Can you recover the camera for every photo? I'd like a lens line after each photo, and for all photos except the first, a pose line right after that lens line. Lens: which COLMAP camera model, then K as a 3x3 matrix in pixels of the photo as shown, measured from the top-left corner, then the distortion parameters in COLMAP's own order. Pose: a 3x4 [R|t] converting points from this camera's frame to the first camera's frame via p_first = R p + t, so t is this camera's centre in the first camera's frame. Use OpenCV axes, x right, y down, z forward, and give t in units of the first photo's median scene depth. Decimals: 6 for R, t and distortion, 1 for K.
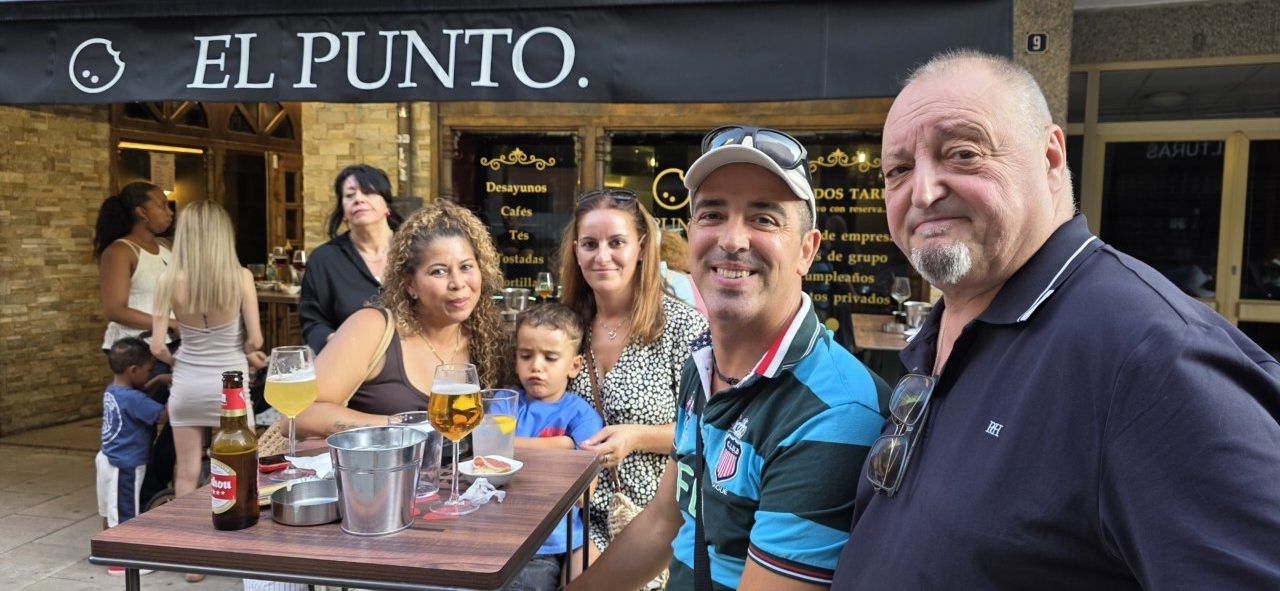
lens RADIAL K [[879.3, 0, 640.0], [0, 879.3, 295.5], [0, 0, 1]] dist [0.072198, -0.076344]
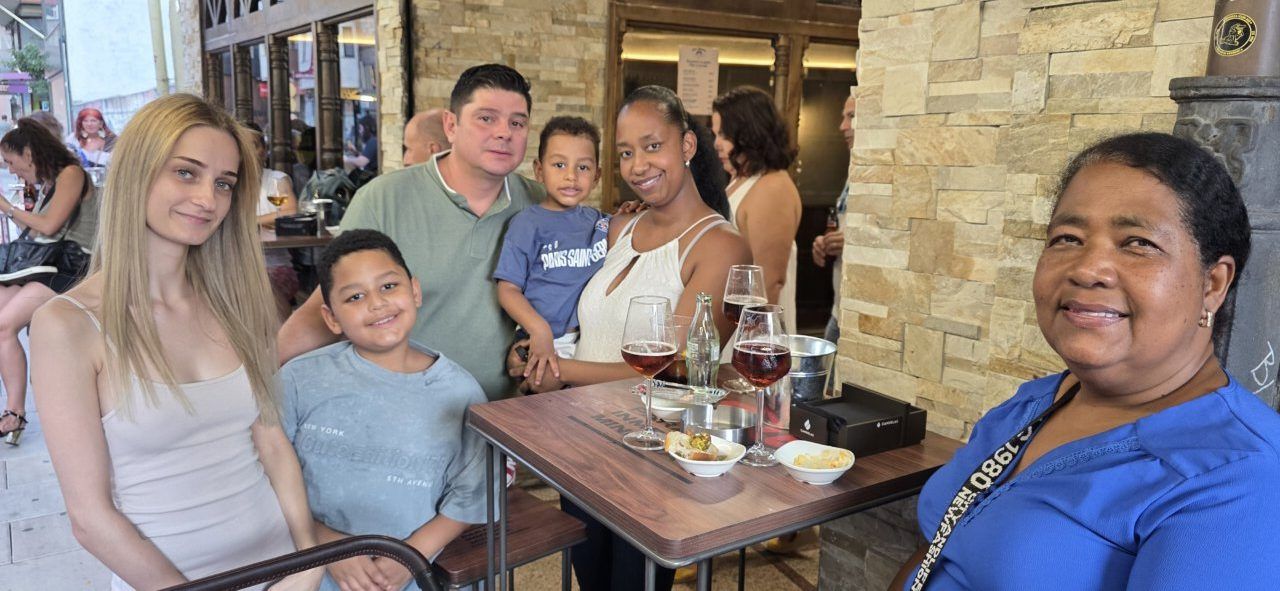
lens RADIAL K [[879.3, 0, 640.0], [0, 879.3, 295.5], [0, 0, 1]] dist [0.072198, -0.076344]
pose [[0.743421, 0.117098, -0.658494, -0.183349], [-0.068987, 0.992728, 0.098651, -0.057837], [0.665257, -0.027912, 0.746093, 0.598661]]
